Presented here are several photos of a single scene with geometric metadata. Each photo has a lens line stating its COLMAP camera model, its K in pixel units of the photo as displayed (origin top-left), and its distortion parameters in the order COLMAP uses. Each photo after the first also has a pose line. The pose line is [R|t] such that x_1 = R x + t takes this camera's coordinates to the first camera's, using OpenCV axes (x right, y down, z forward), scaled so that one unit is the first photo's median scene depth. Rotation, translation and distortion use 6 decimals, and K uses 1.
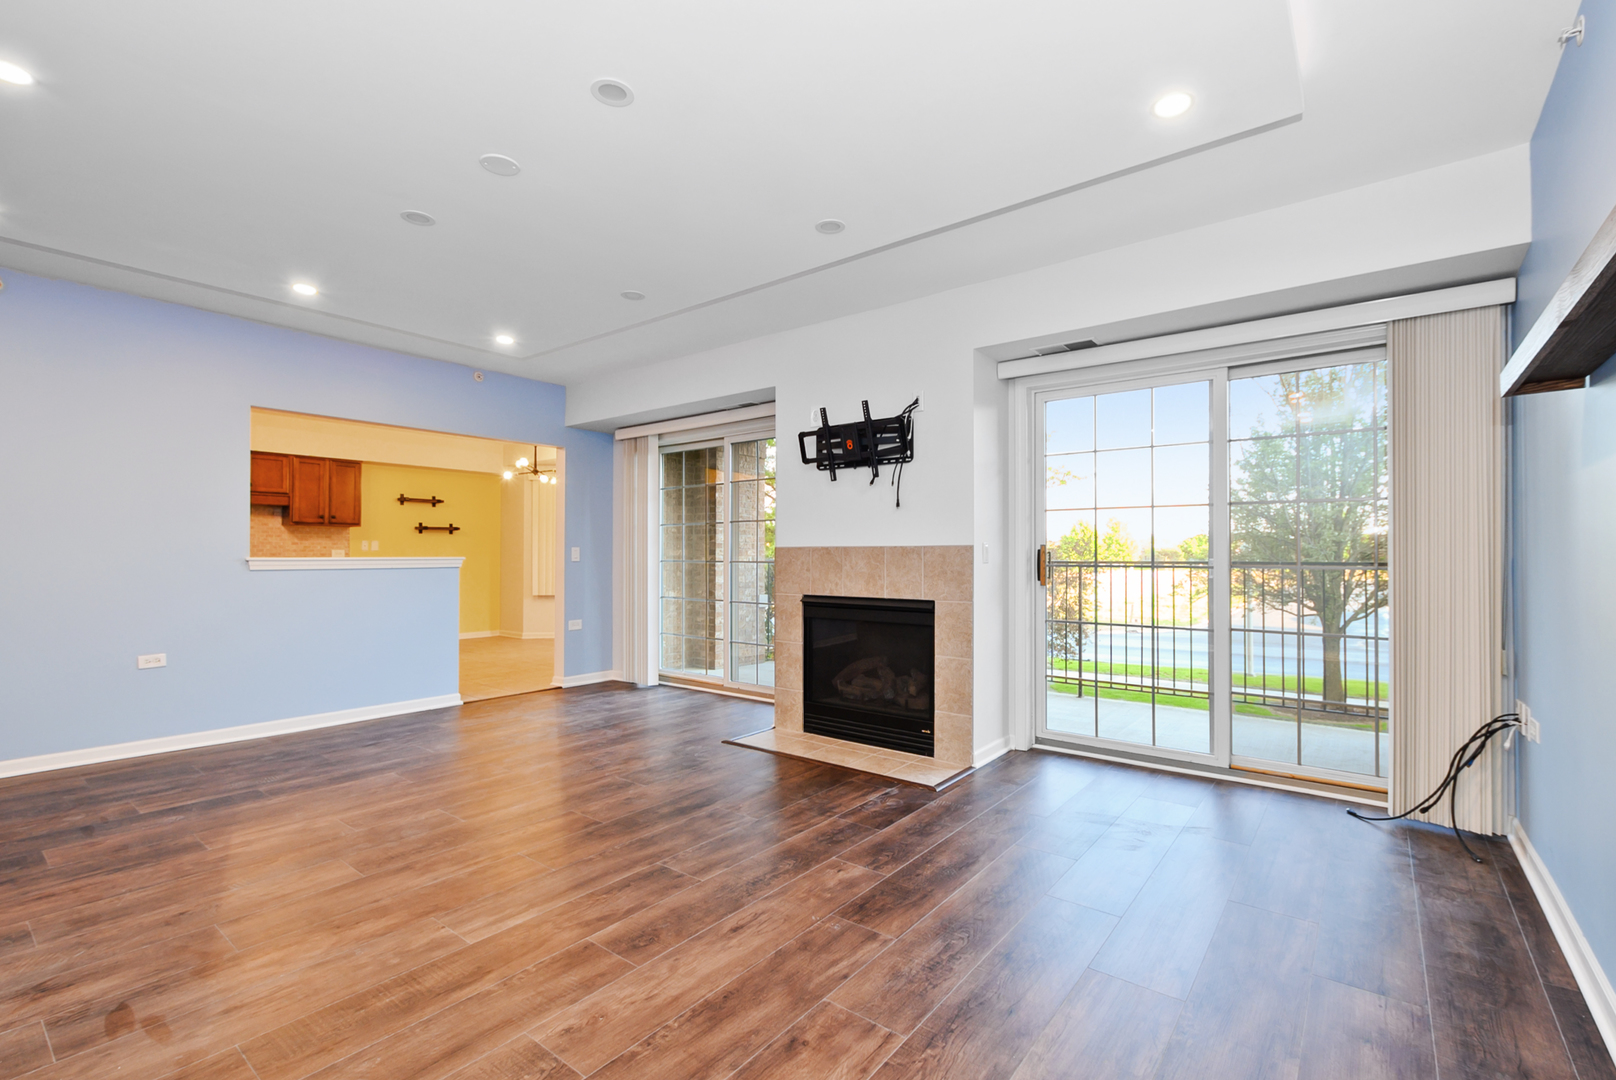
lens RADIAL K [[705.5, 0, 821.9], [0, 705.5, 556.3], [0, 0, 1]] dist [-0.000238, -0.000600]
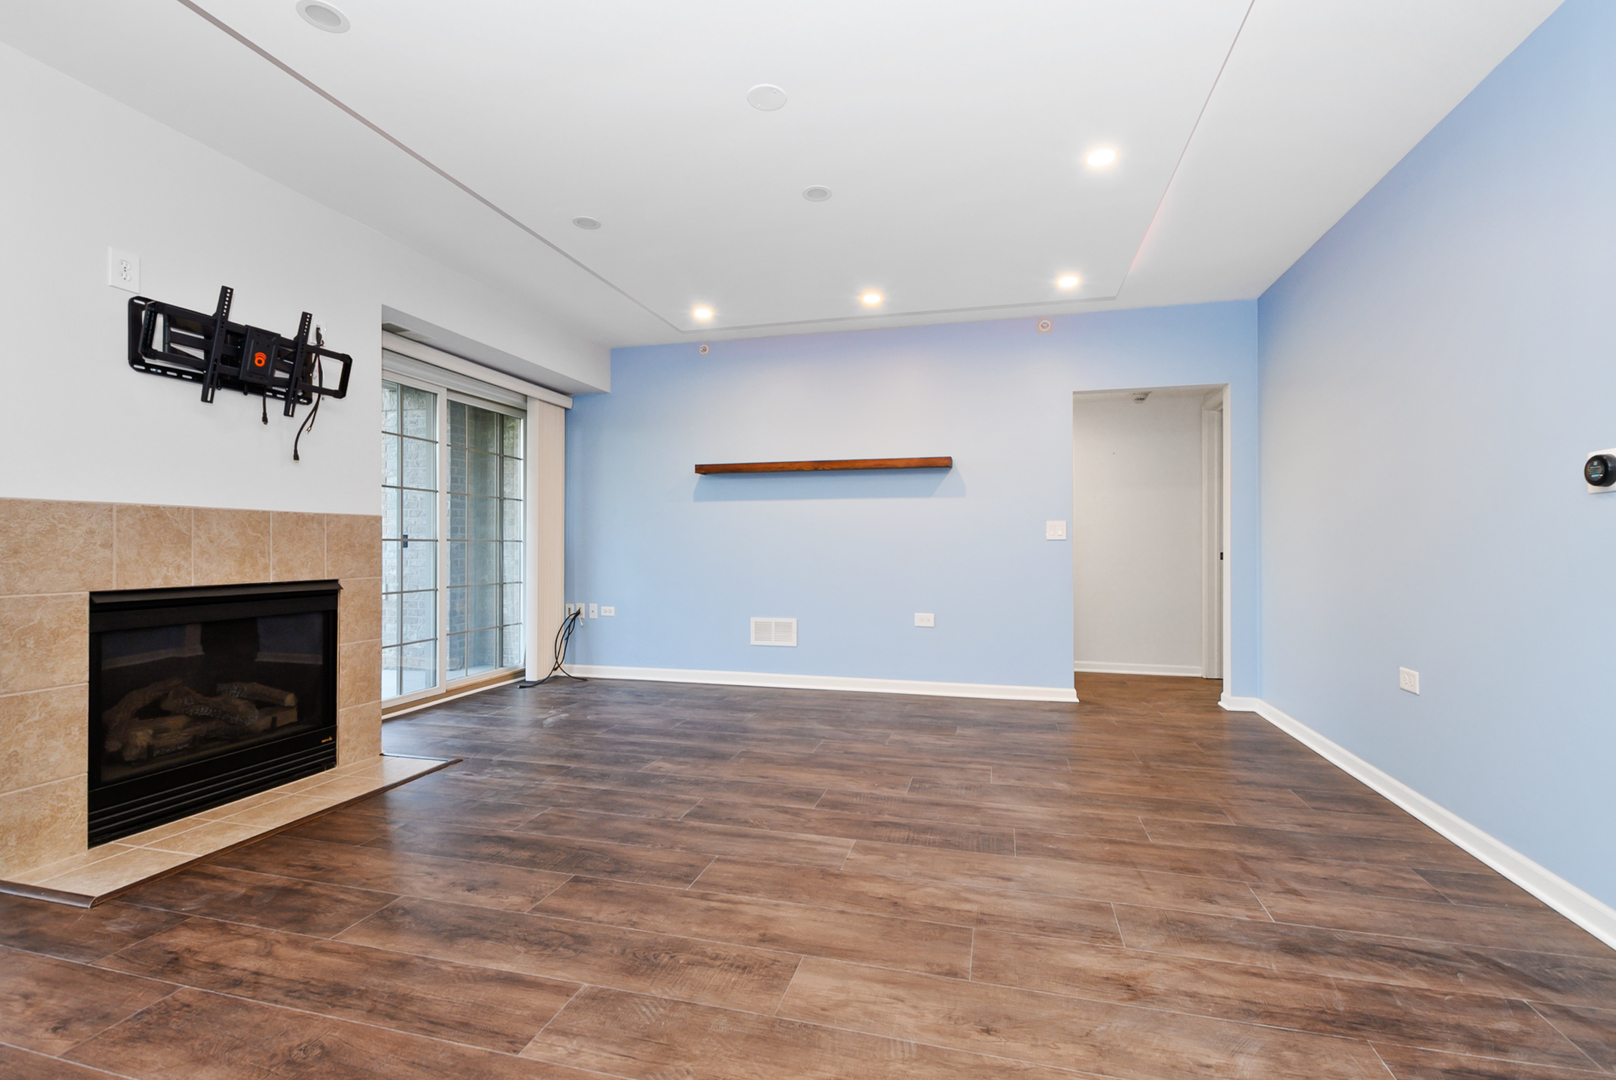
lens RADIAL K [[703.6, 0, 808.0], [0, 703.6, 540.0], [0, 0, 1]] dist [-0.000448, -0.000512]
pose [[-0.371770, 0.005617, 0.928308, -0.847983], [0.001006, 0.999984, -0.005648, 0.021887], [-0.928324, -0.001165, -0.371769, 0.812674]]
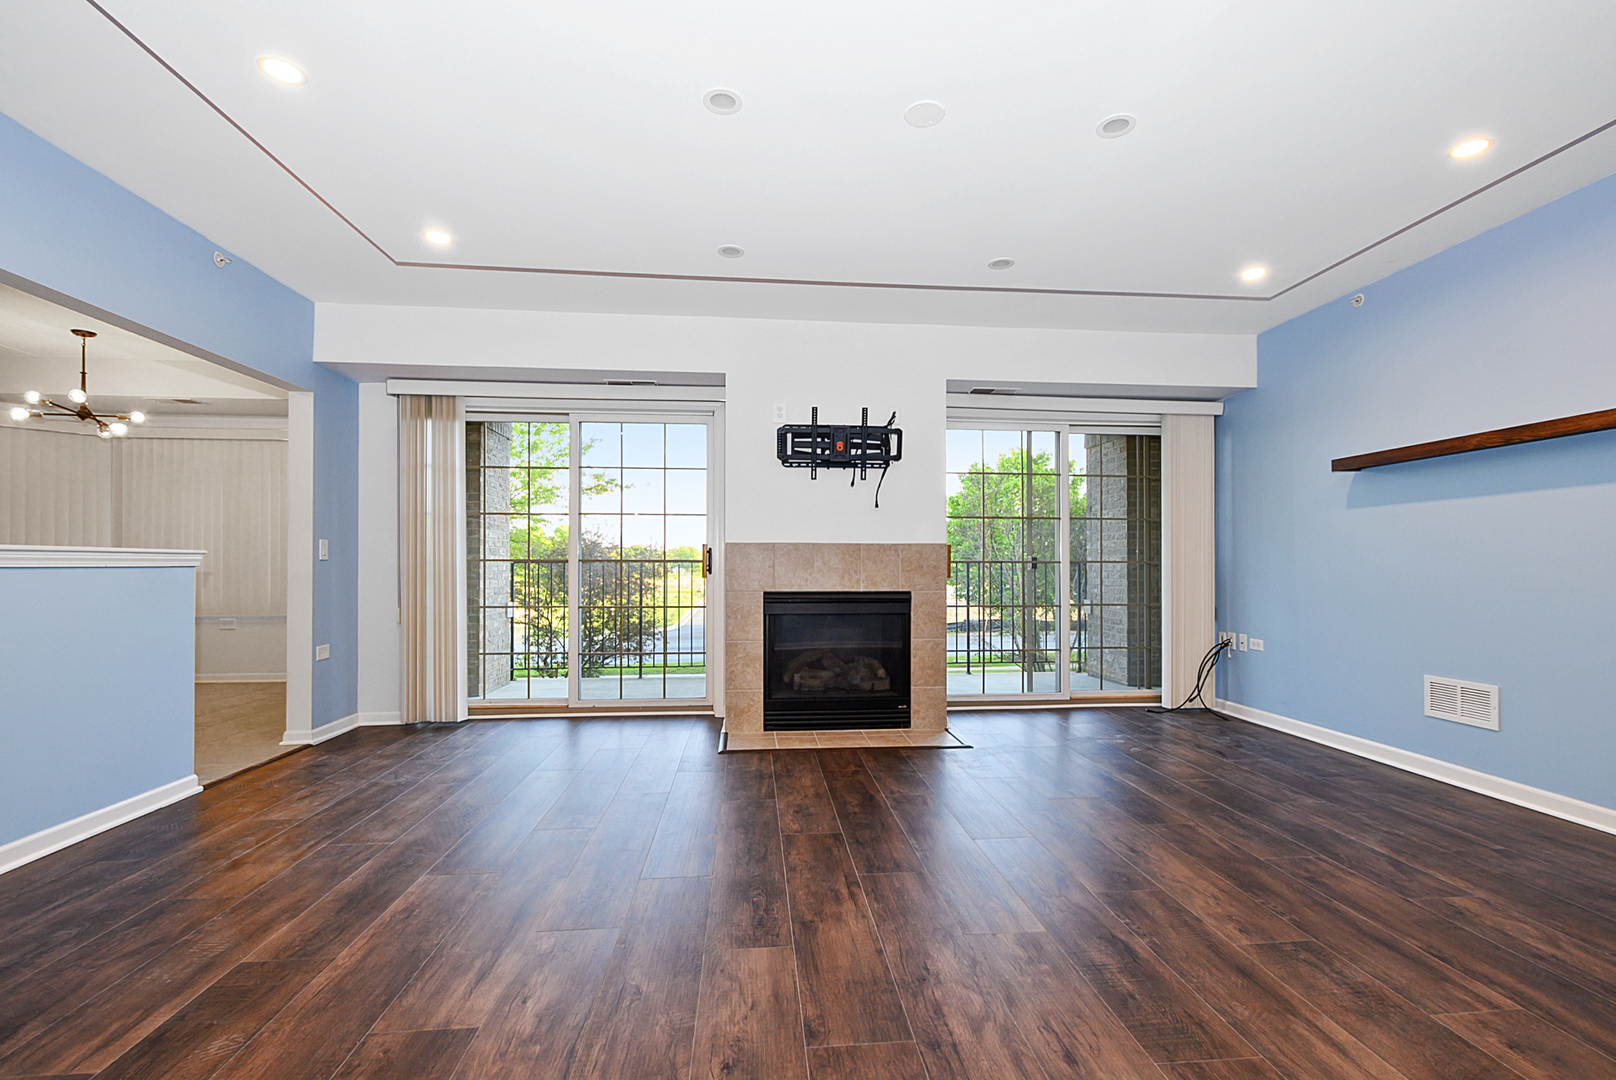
lens RADIAL K [[705.5, 0, 821.9], [0, 705.5, 556.3], [0, 0, 1]] dist [-0.000238, -0.000600]
pose [[0.735509, 0.008977, 0.677456, -0.743323], [0.000332, 0.999907, -0.013610, 0.022202], [-0.677515, 0.010235, 0.735438, 0.259617]]
